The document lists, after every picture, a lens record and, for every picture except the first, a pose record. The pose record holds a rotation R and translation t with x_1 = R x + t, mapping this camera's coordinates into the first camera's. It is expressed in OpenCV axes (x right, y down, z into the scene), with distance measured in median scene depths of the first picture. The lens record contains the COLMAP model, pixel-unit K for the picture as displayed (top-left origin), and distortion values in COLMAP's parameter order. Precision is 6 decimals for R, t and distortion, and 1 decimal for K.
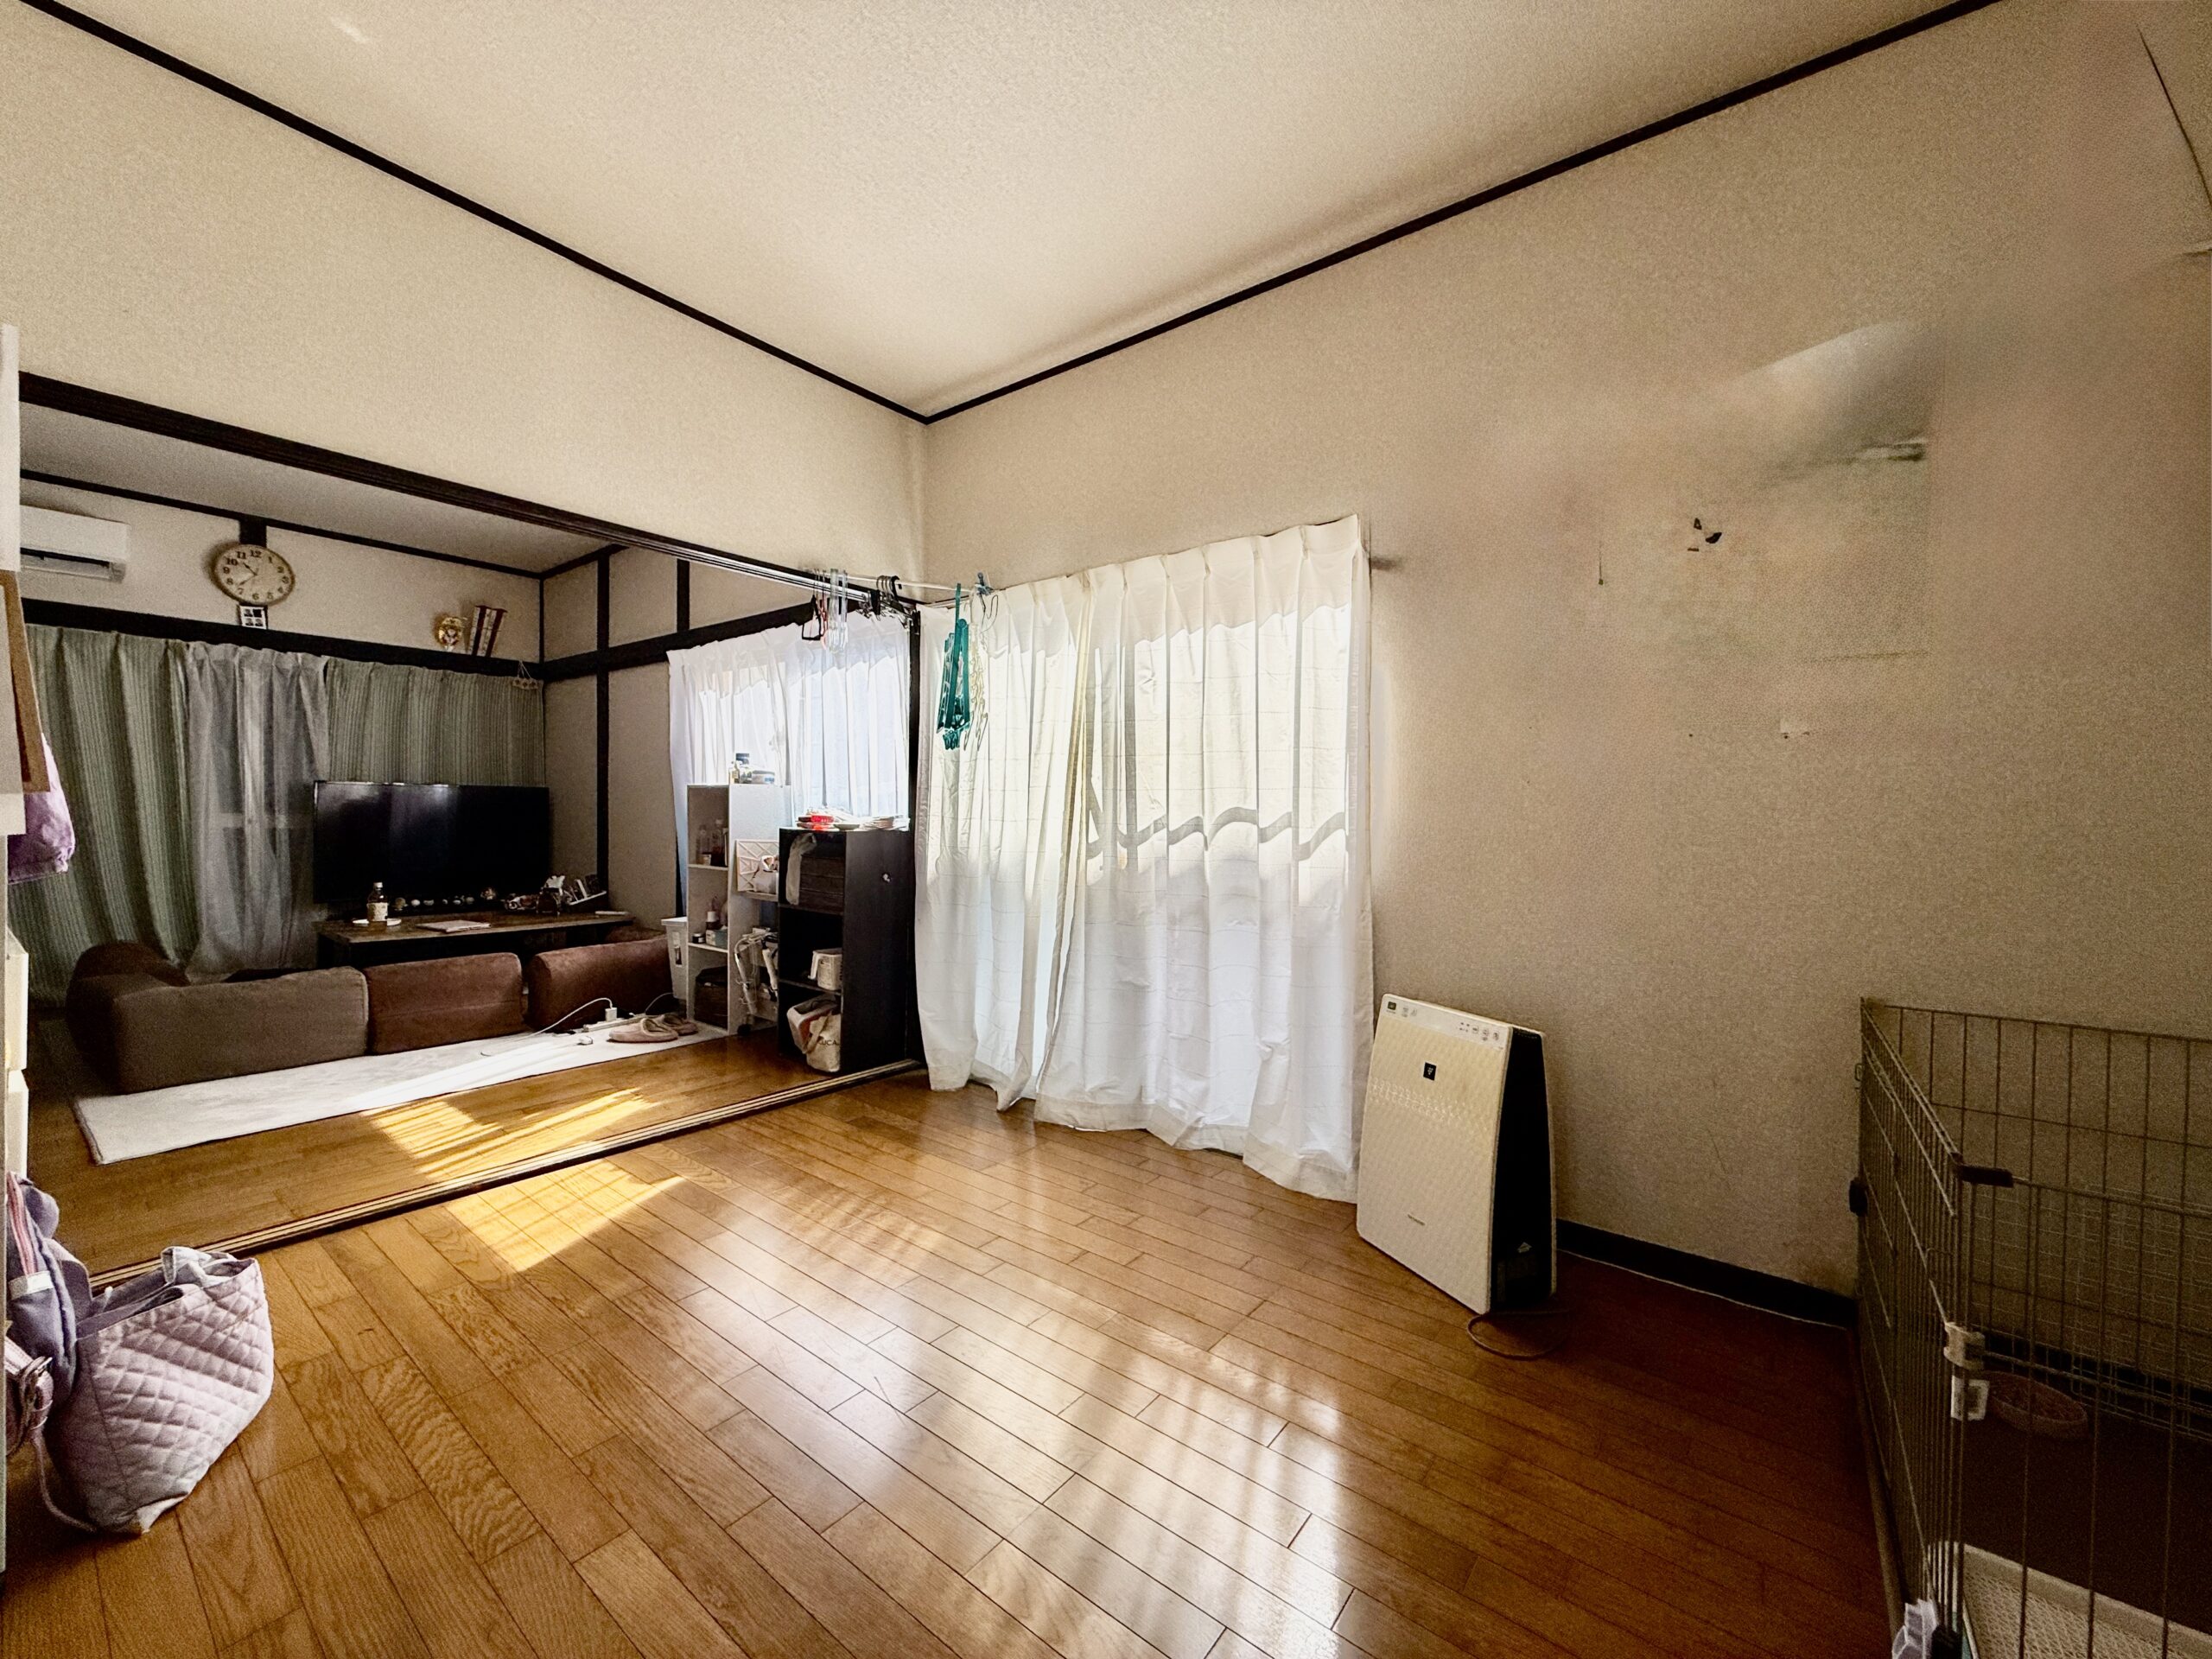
lens RADIAL K [[880.2, 0, 1100.0], [0, 880.2, 829.4], [0, 0, 1]] dist [-0.000614, 0.000722]
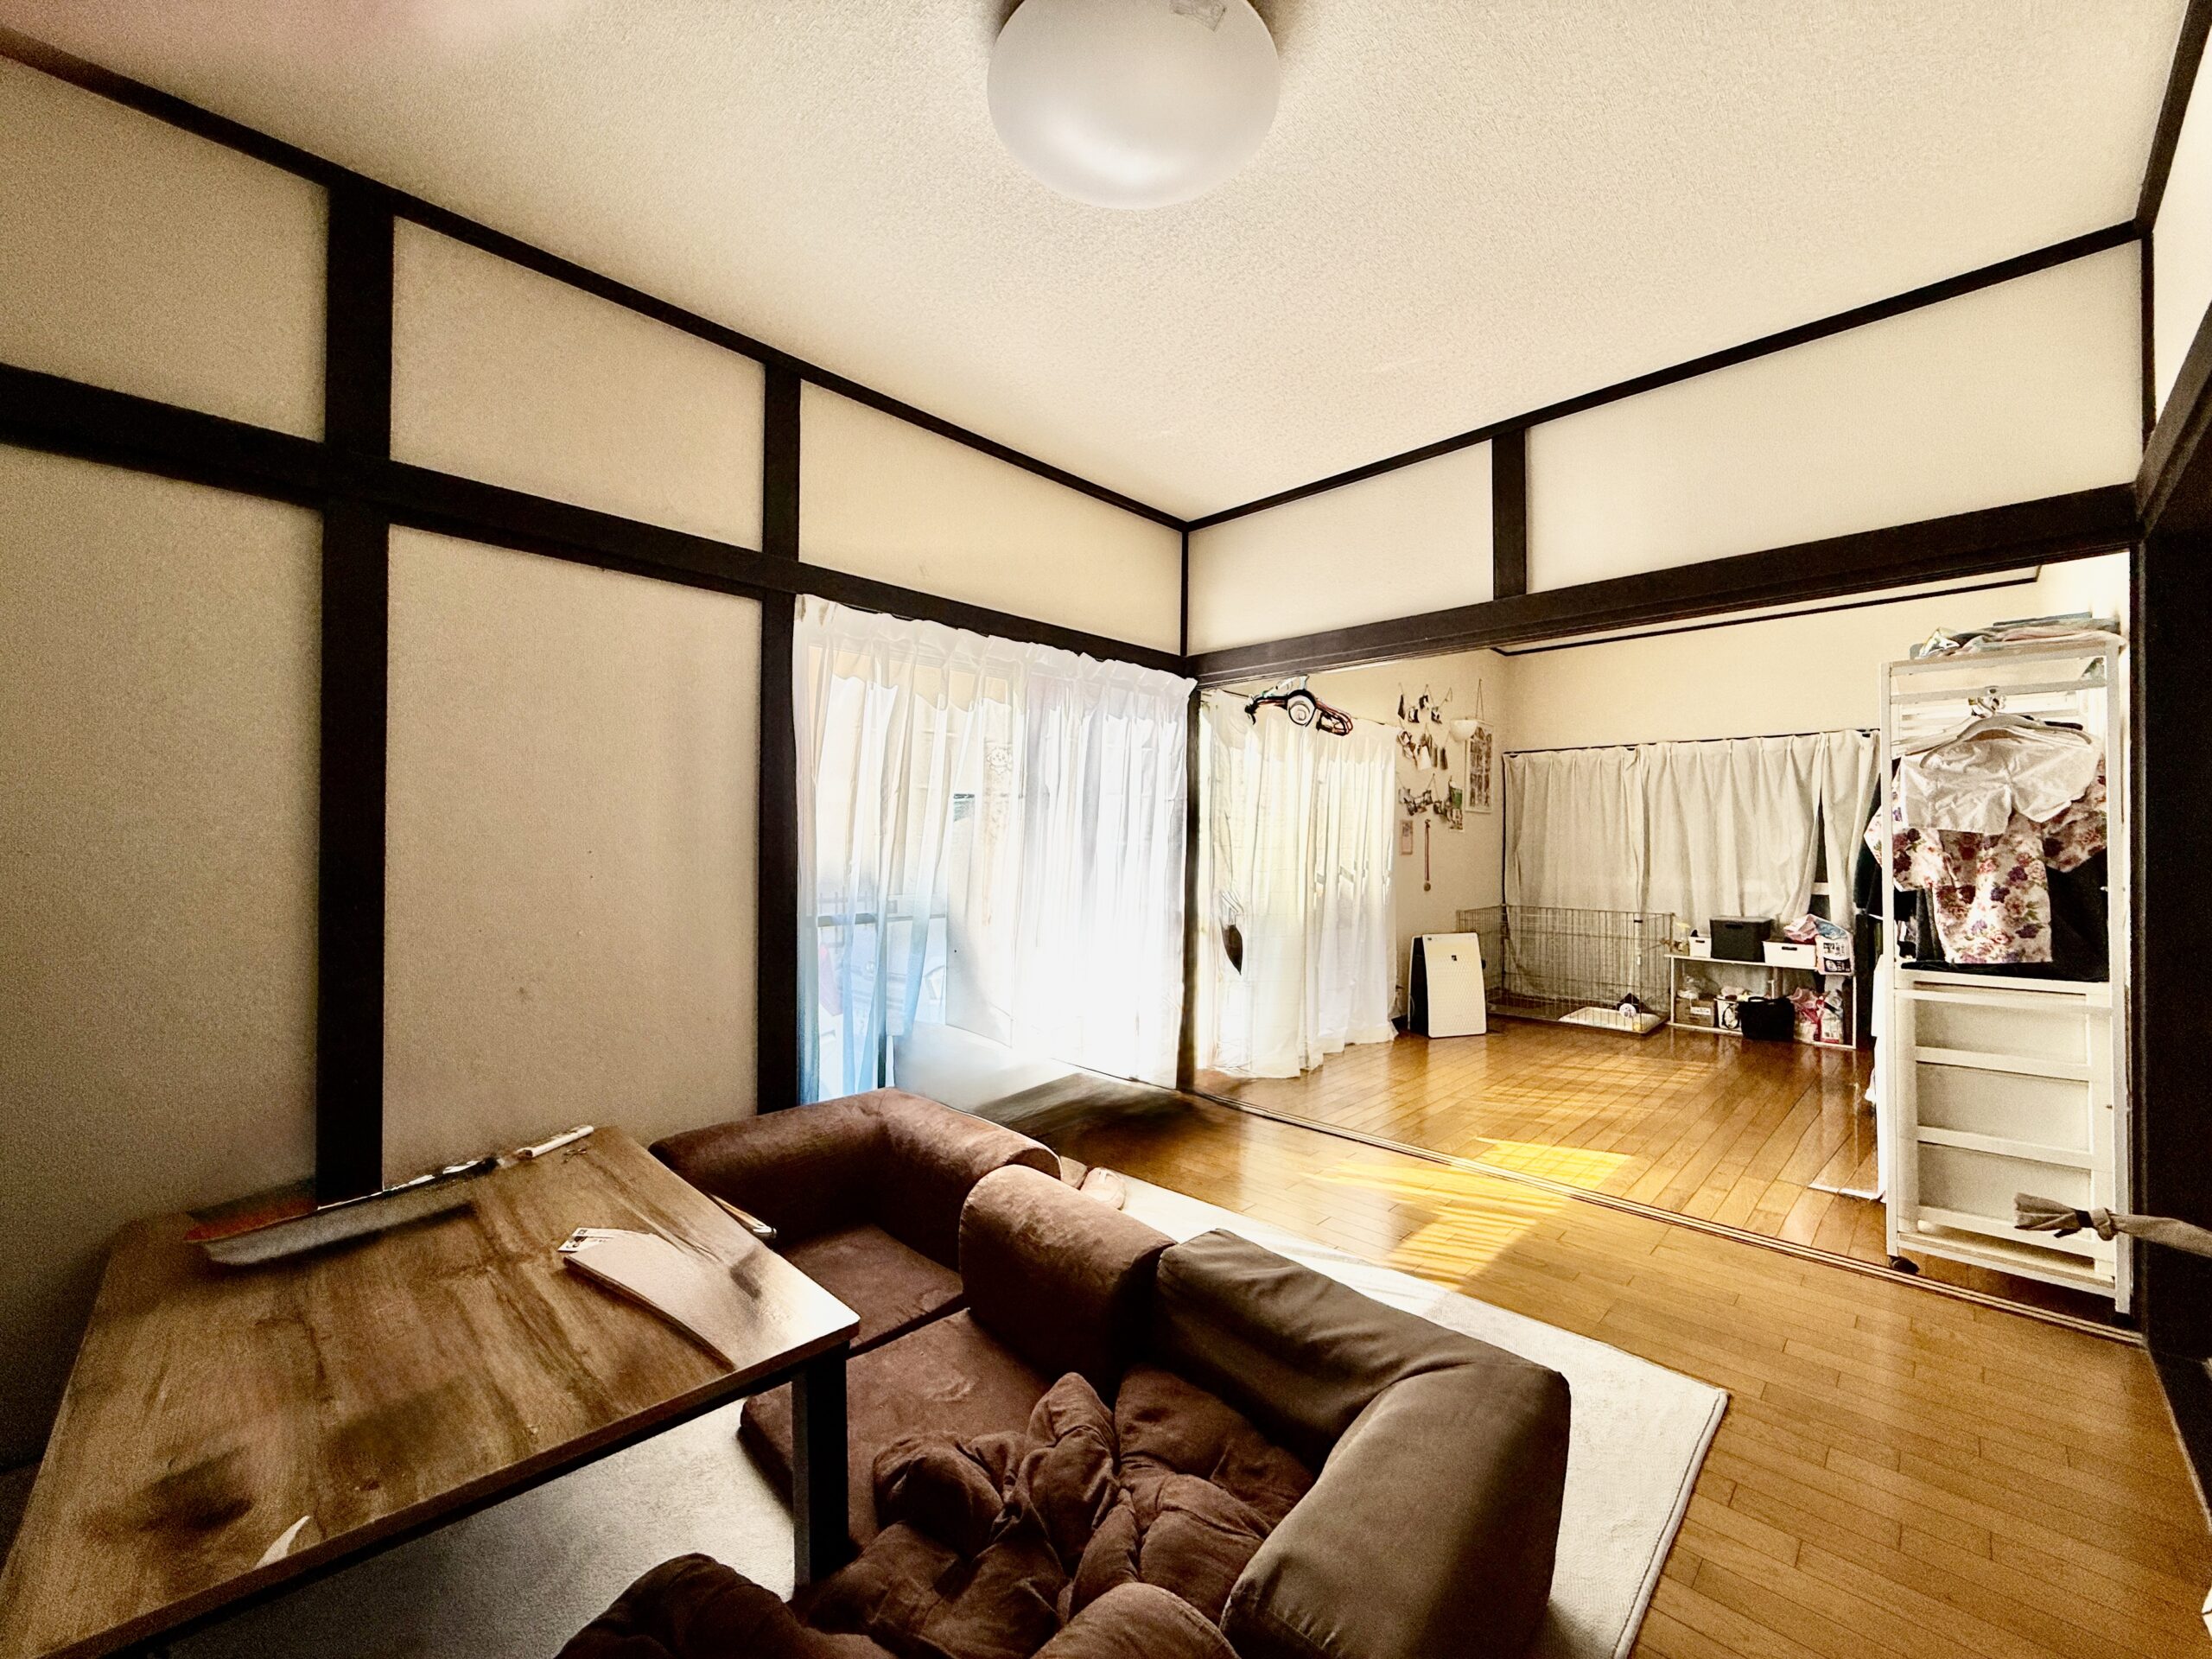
lens RADIAL K [[880.2, 0, 1099.8], [0, 880.2, 831.5], [0, 0, 1]] dist [-0.000614, 0.000722]
pose [[0.118286, 0.000004, 0.992980, -1.588119], [0.019834, 0.999800, -0.002366, -0.079118], [-0.992781, 0.019975, 0.118263, 1.171836]]
